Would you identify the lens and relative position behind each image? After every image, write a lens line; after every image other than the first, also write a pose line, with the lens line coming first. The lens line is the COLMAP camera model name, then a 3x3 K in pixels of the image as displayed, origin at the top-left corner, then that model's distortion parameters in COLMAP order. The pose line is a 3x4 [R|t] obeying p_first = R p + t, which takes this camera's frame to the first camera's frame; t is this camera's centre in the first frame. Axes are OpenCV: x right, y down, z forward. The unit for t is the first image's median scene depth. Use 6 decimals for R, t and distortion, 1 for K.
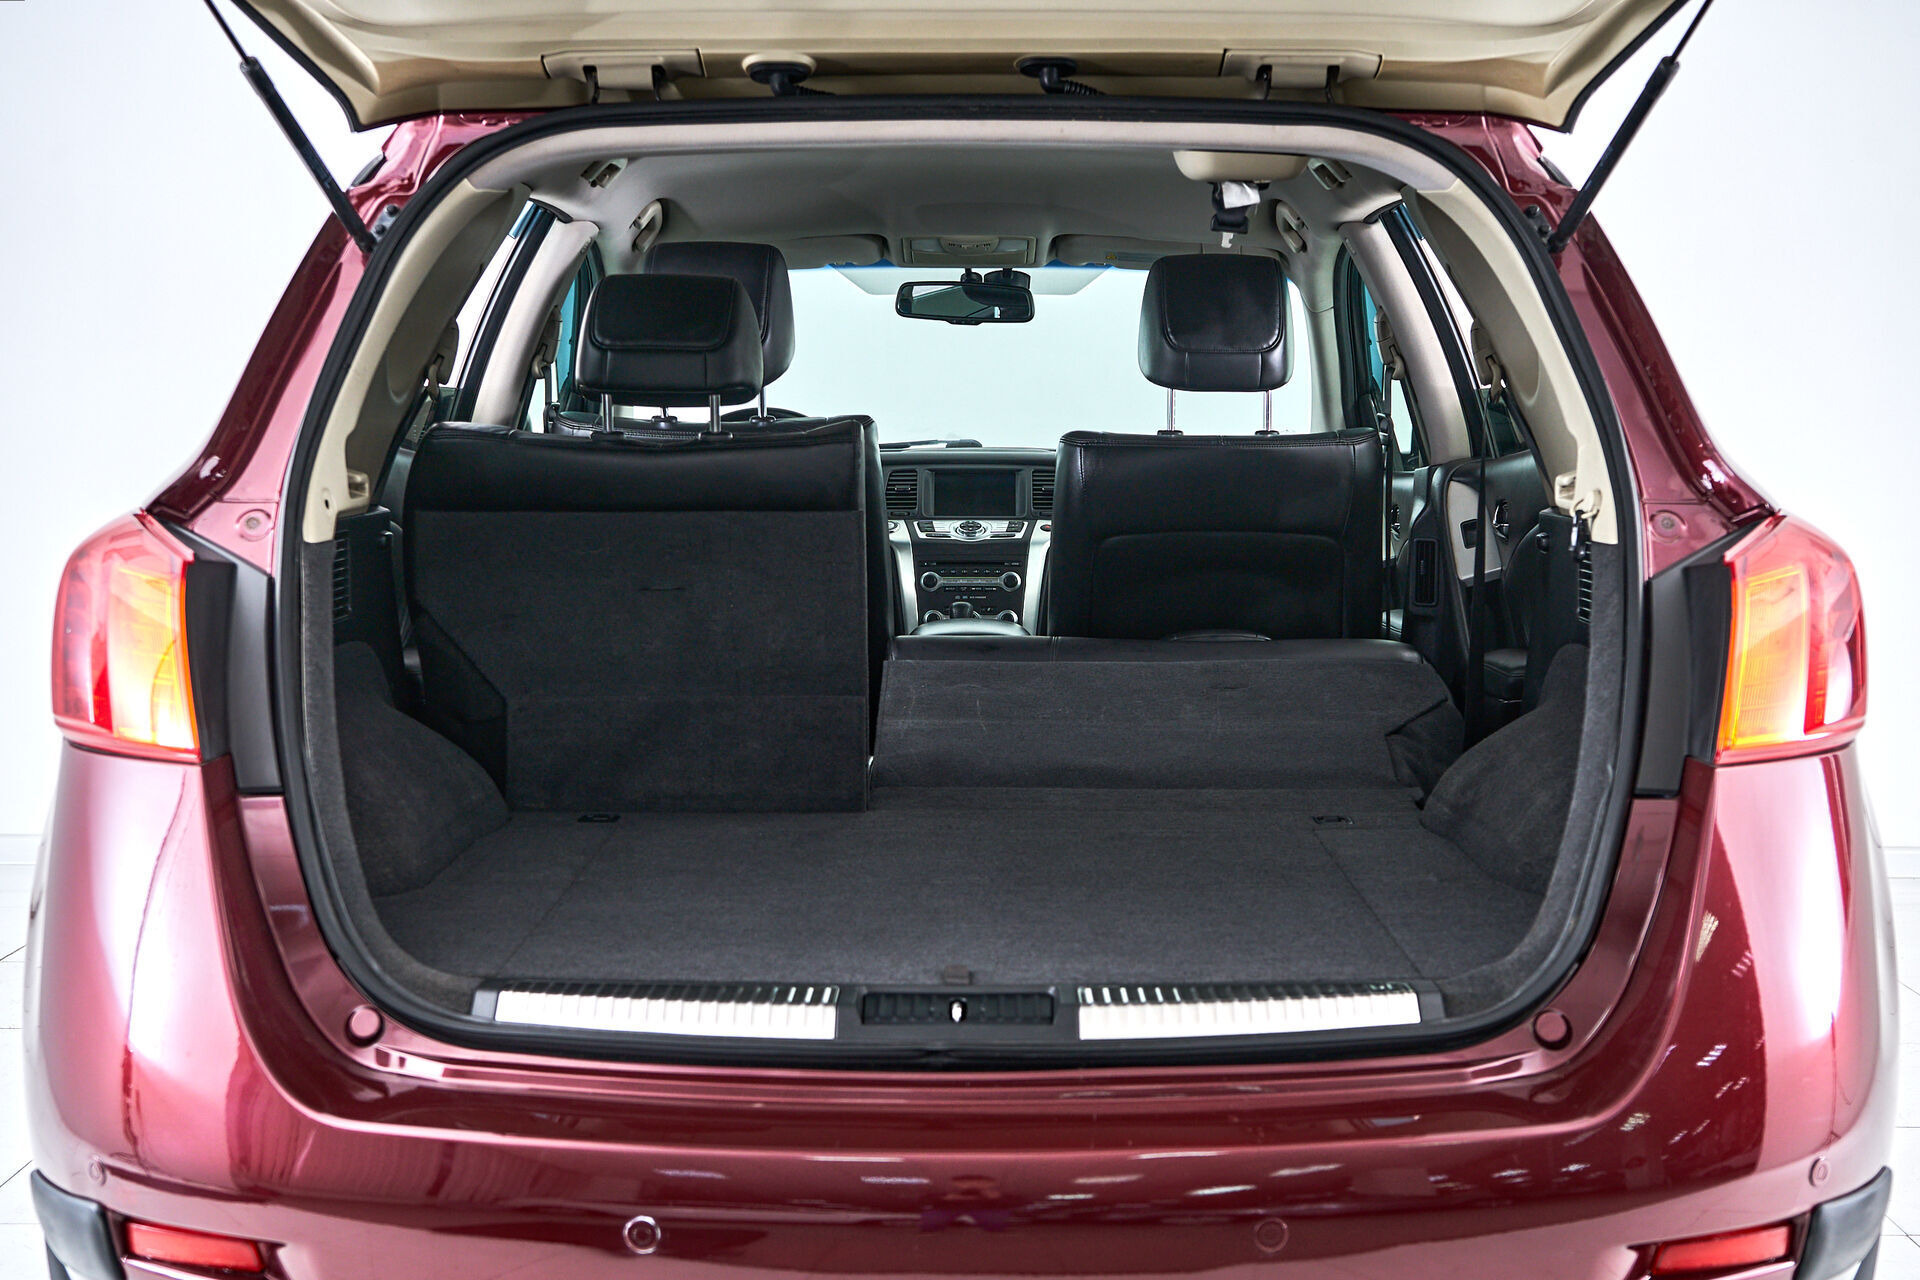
lens RADIAL K [[2561.0, 0, 962.6], [0, 2561.0, 646.7], [0, 0, 1]] dist [0.203224, 0.000000]
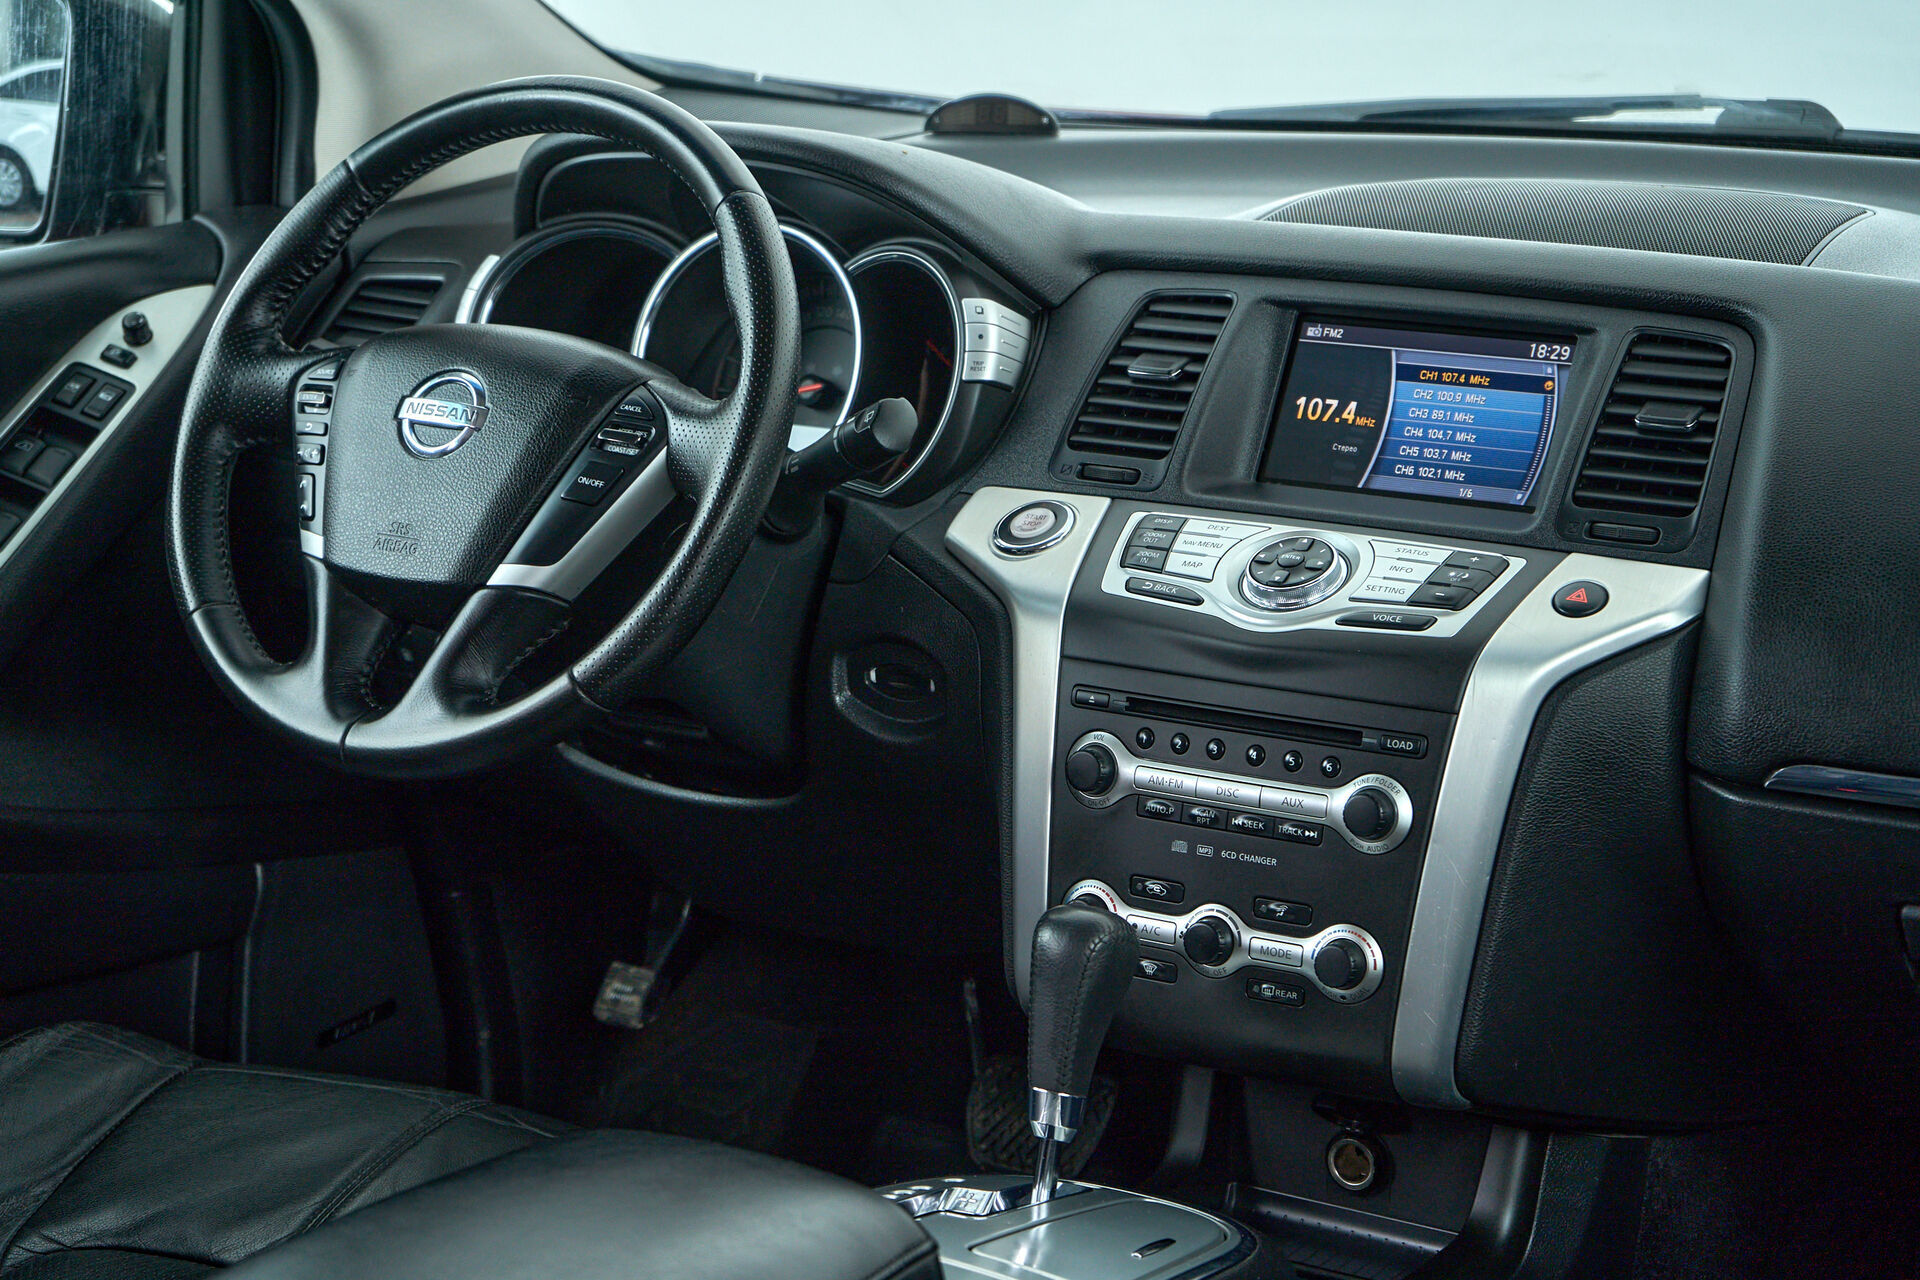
lens RADIAL K [[3876.0, 0, 970.4], [0, 3876.0, 631.7], [0, 0, 1]] dist [0.030627, 0.000000]
pose [[0.848344, 0.119424, -0.515801, 0.179241], [-0.038367, 0.985534, 0.165079, -0.104147], [0.528054, -0.120254, 0.840653, 0.660126]]
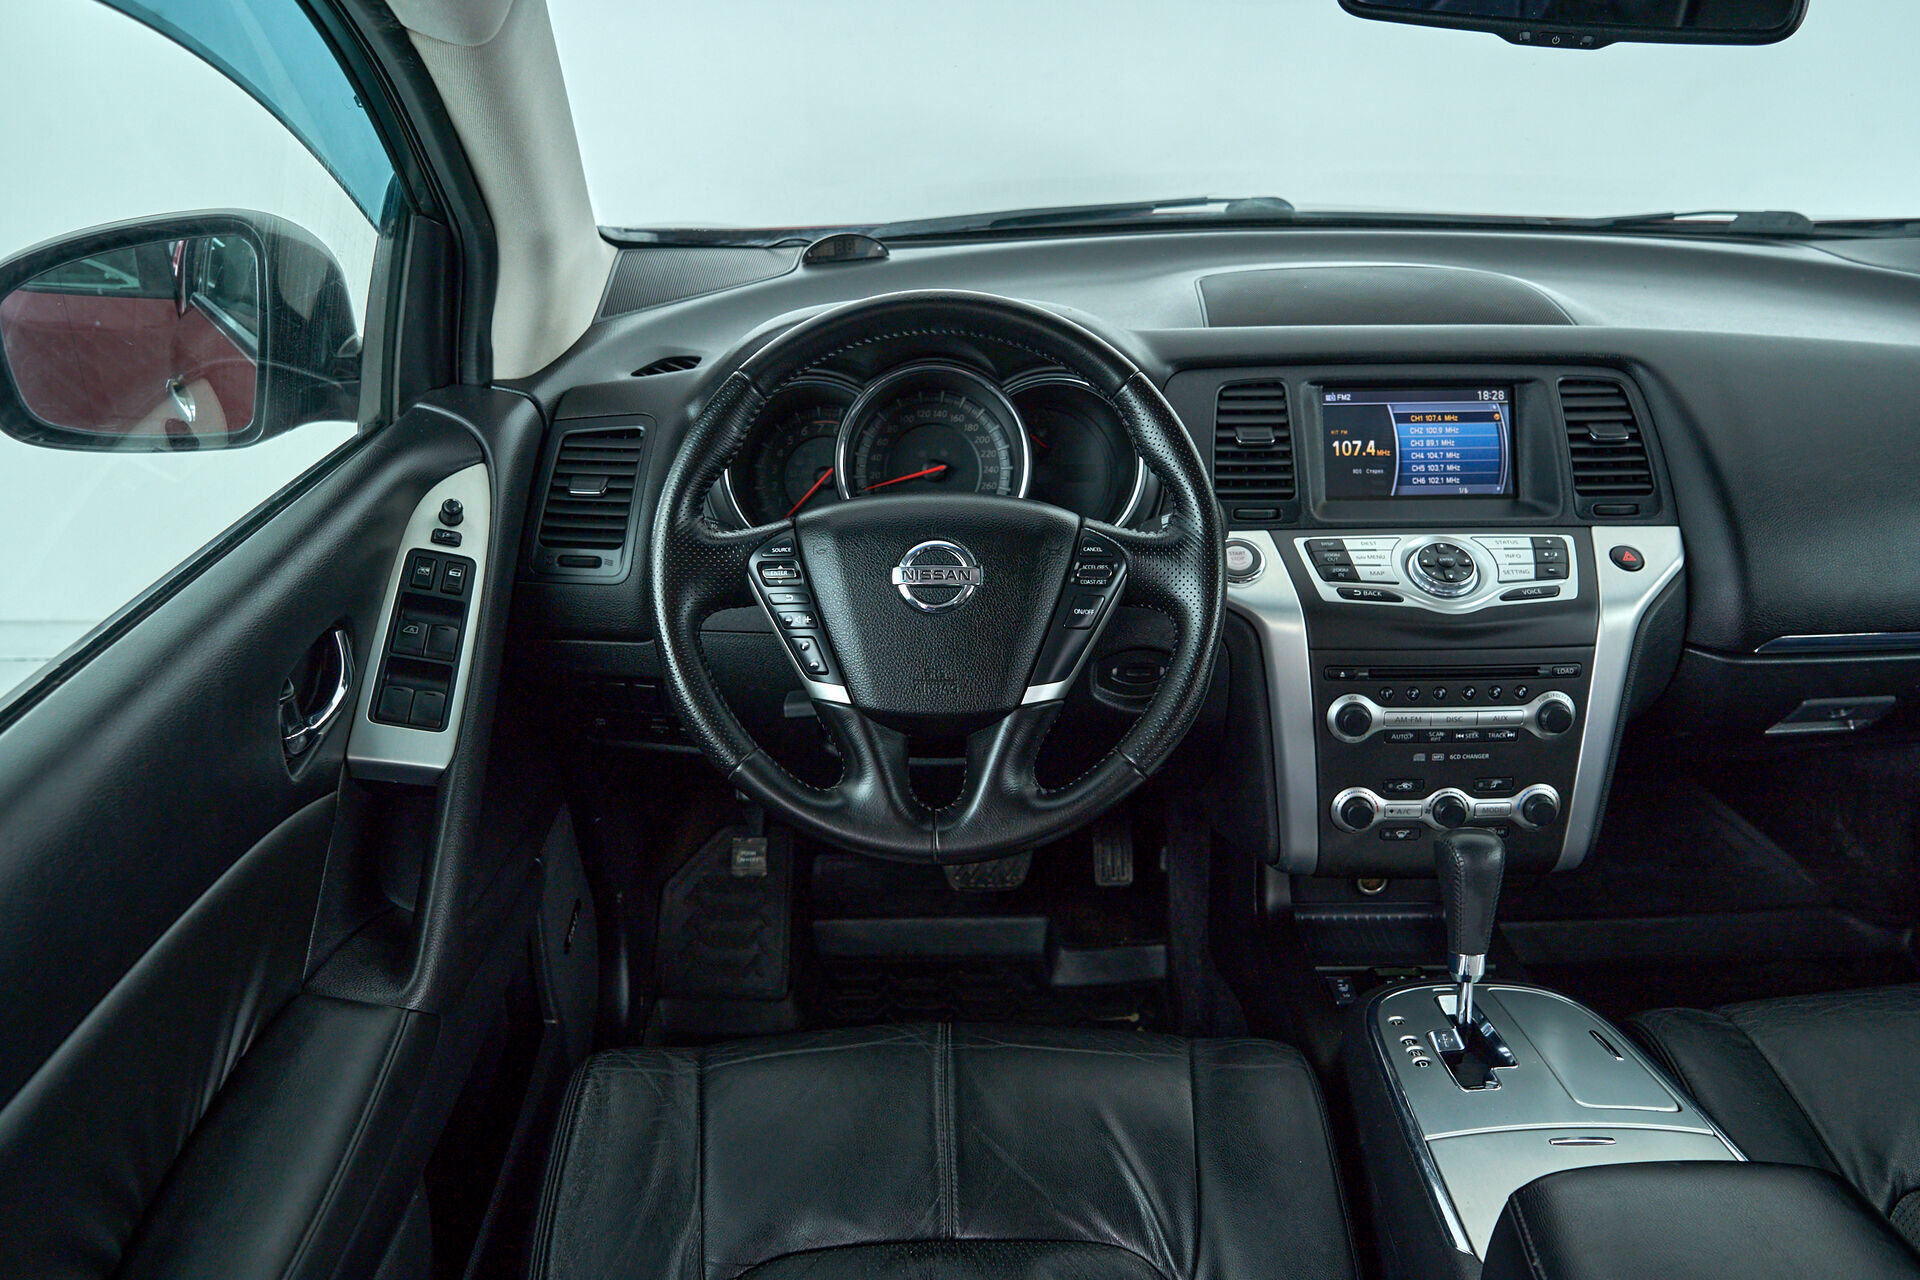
lens RADIAL K [[1552.7, 0, 955.6], [0, 1552.7, 636.0], [0, 0, 1]] dist [0.003923, -0.005815]
pose [[0.999613, -0.014303, 0.023847, -0.080279], [0.005289, 0.939717, 0.341913, -0.120809], [-0.027300, -0.341654, 0.939429, 0.776474]]
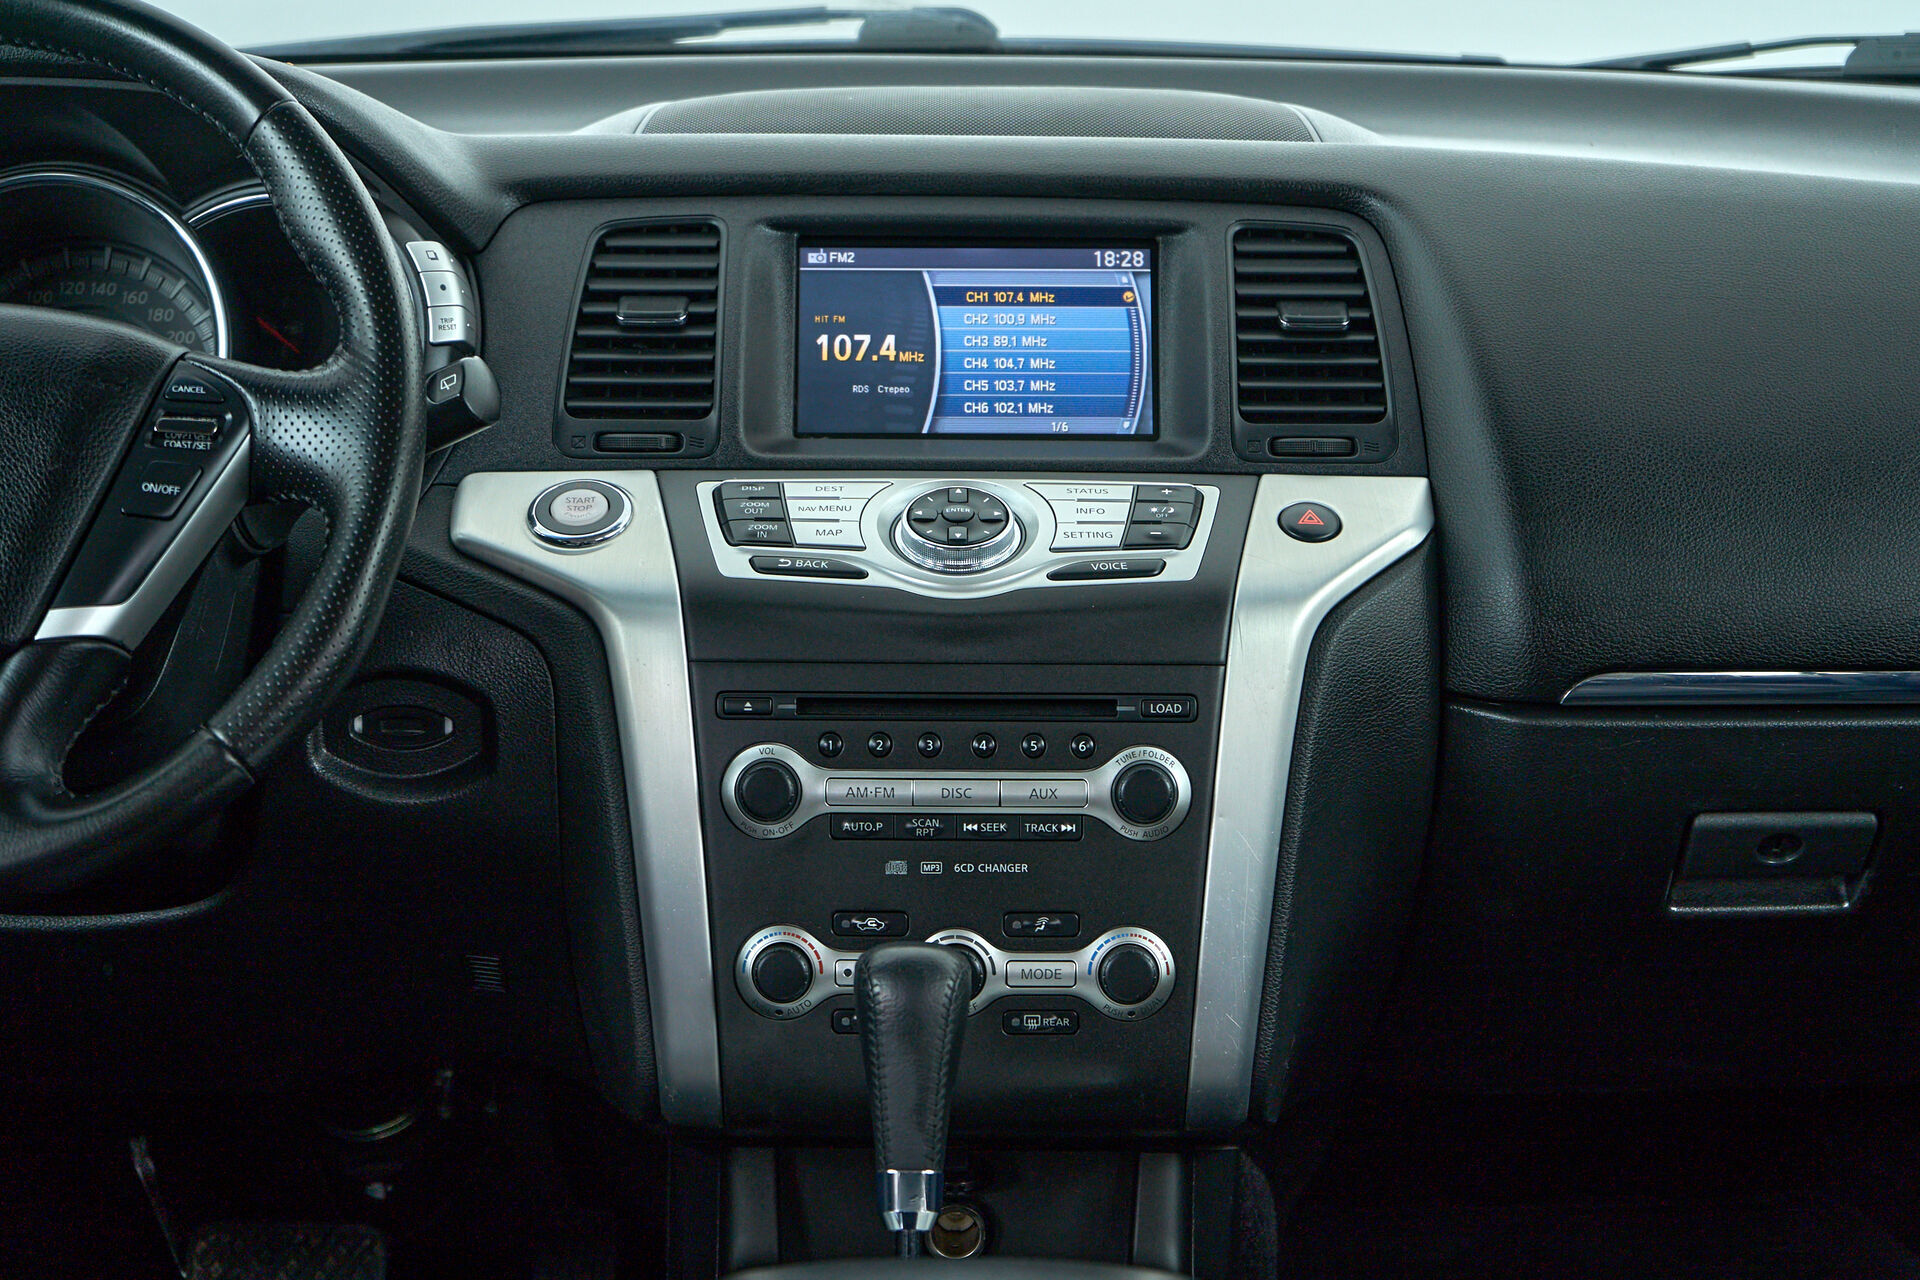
lens RADIAL K [[4288.8, 0, 975.6], [0, 4288.8, 651.1], [0, 0, 1]] dist [0.019700, 0.000000]
pose [[0.999921, 0.005189, 0.011437, 0.000522], [-0.006615, 0.991691, 0.128476, -0.083036], [-0.010675, -0.128541, 0.991647, 0.644605]]
